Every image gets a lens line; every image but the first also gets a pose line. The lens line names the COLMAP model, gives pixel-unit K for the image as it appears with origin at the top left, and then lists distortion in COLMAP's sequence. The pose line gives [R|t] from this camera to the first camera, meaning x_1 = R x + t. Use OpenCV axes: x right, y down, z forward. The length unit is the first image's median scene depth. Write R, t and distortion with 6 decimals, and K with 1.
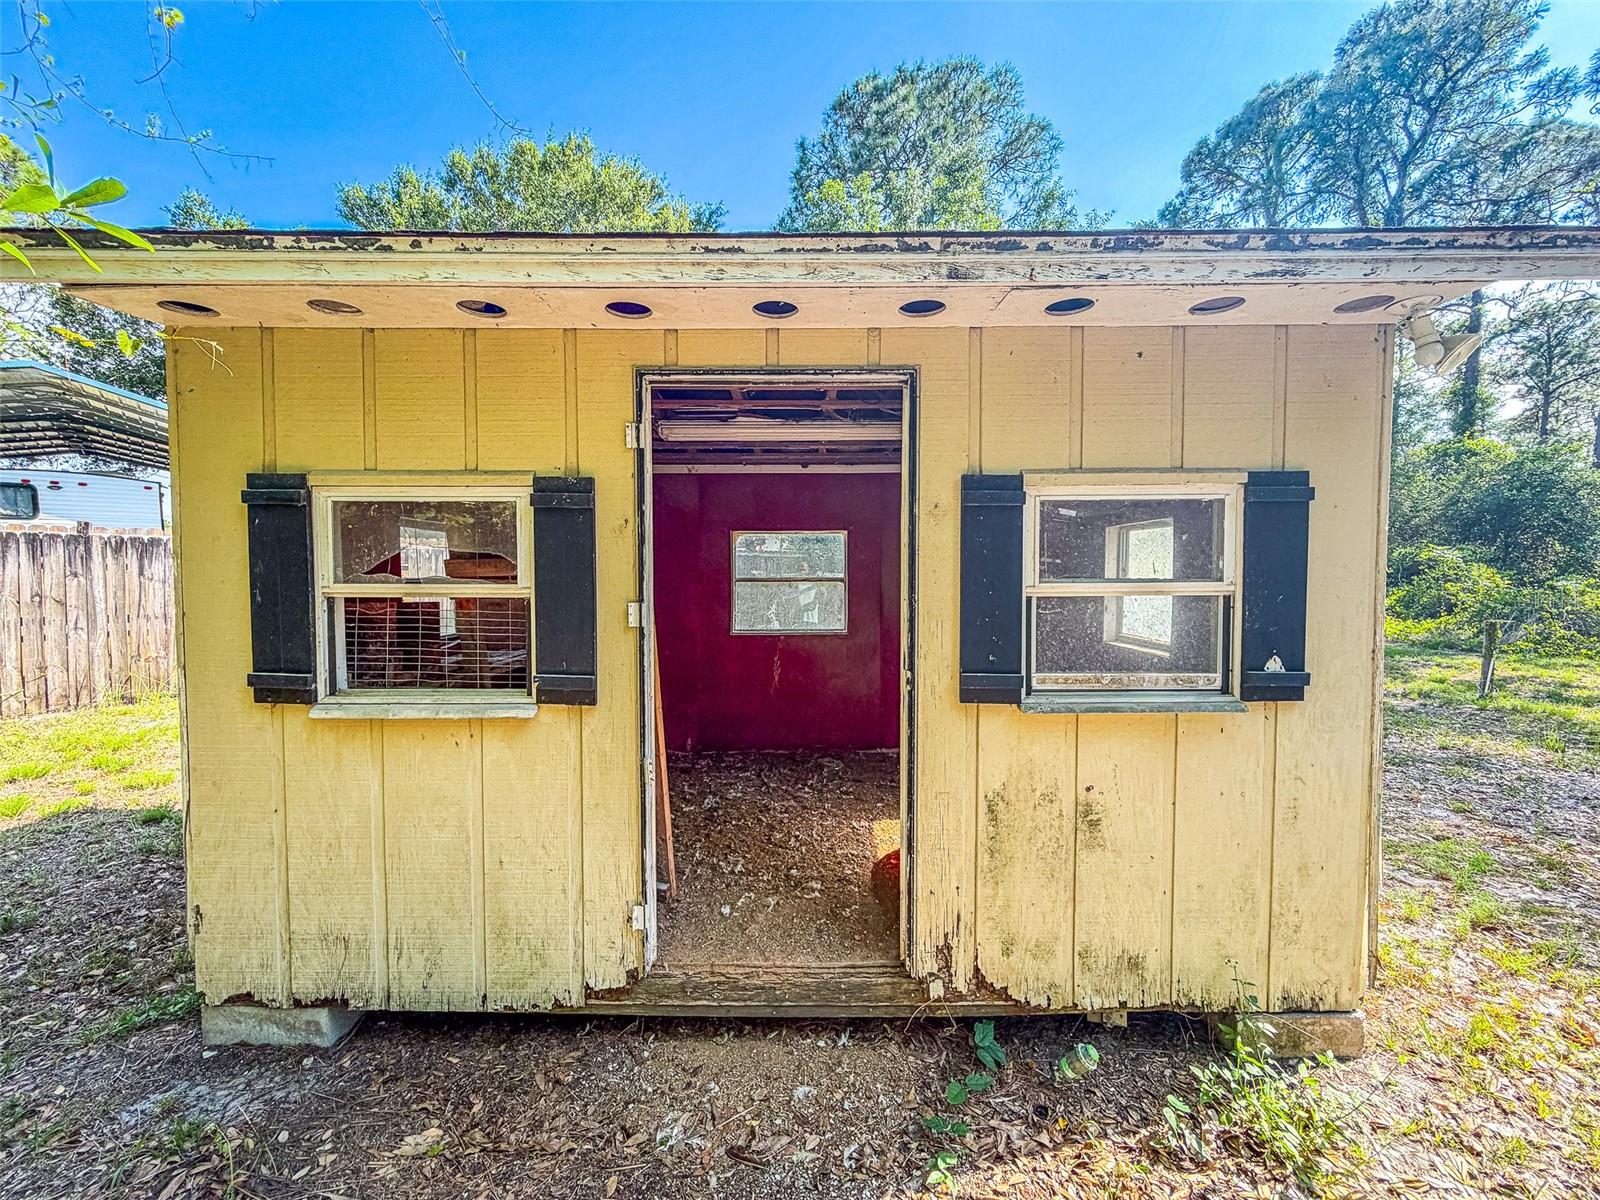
lens RADIAL K [[642.6, 0, 799.0], [0, 642.6, 598.4], [0, 0, 1]] dist [-0.000756, -0.000753]
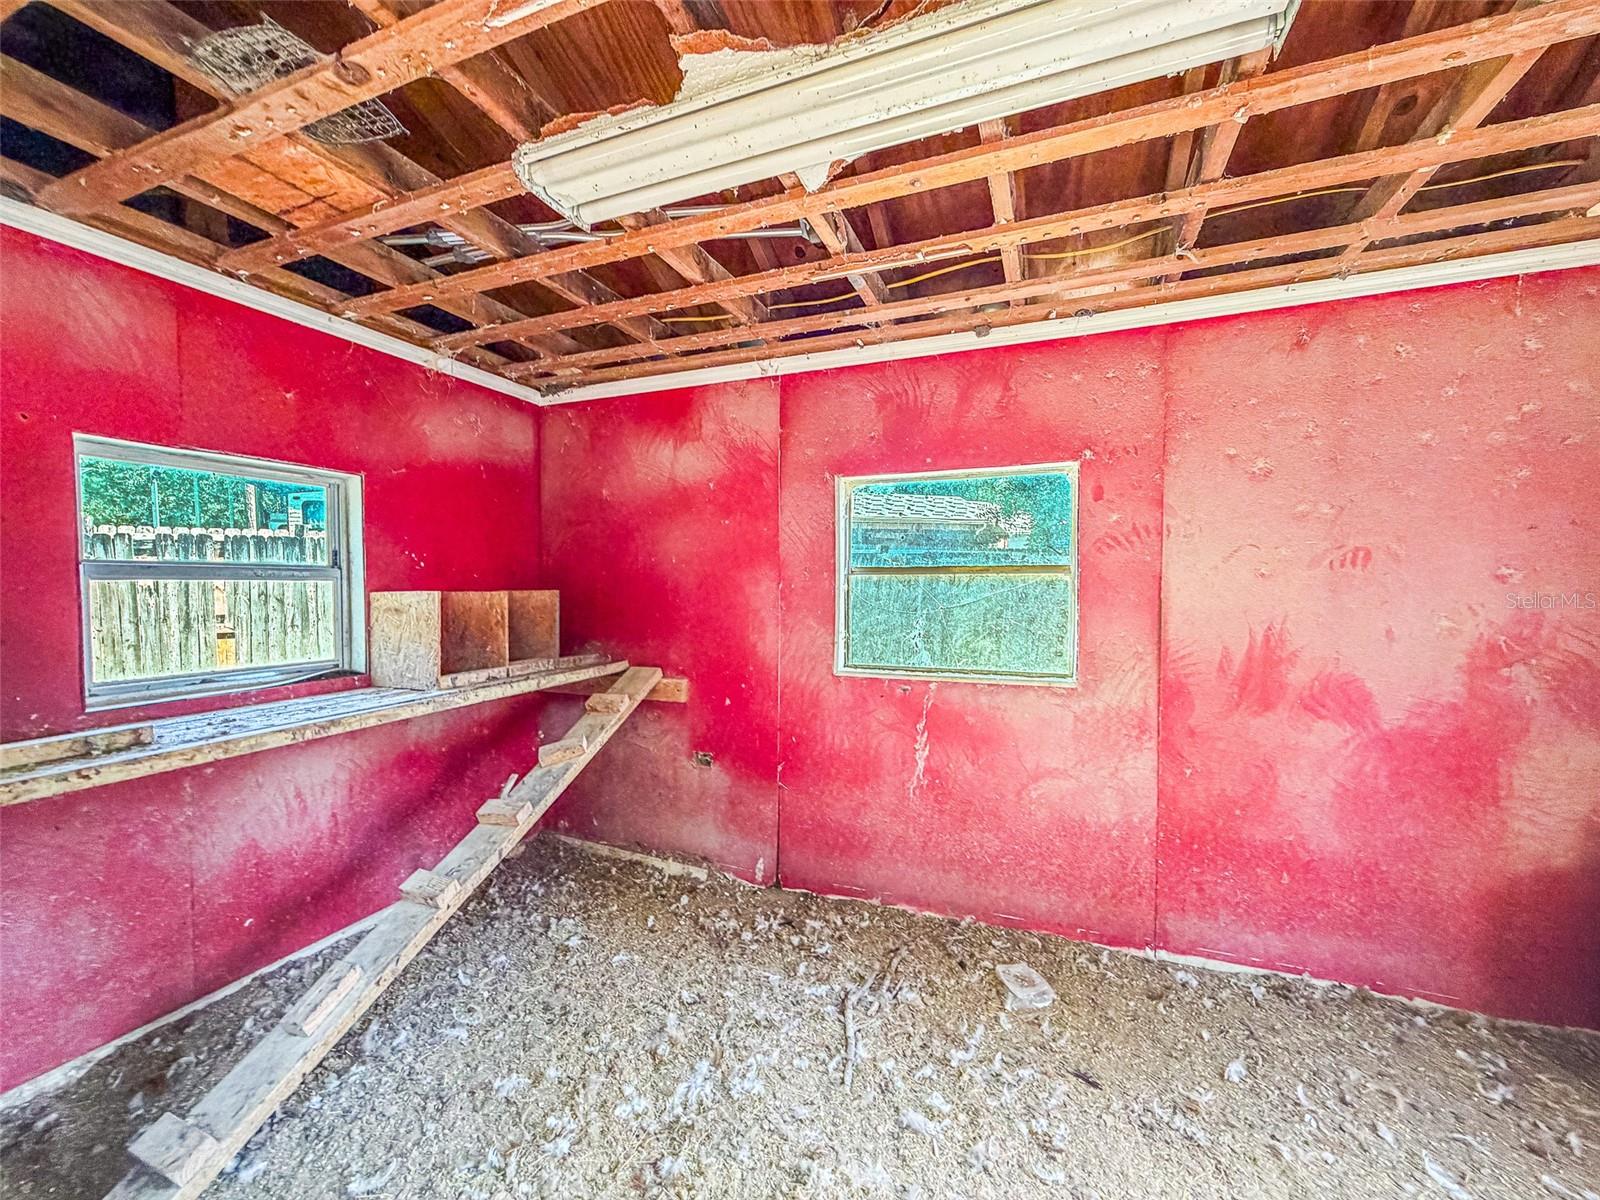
lens RADIAL K [[642.6, 0, 797.5], [0, 642.6, 600.8], [0, 0, 1]] dist [-0.000756, -0.000753]
pose [[0.924775, 0.009277, -0.380401, 0.064166], [-0.010021, 0.999950, 0.000024, -0.003855], [0.380382, 0.003790, 0.924822, 0.490129]]
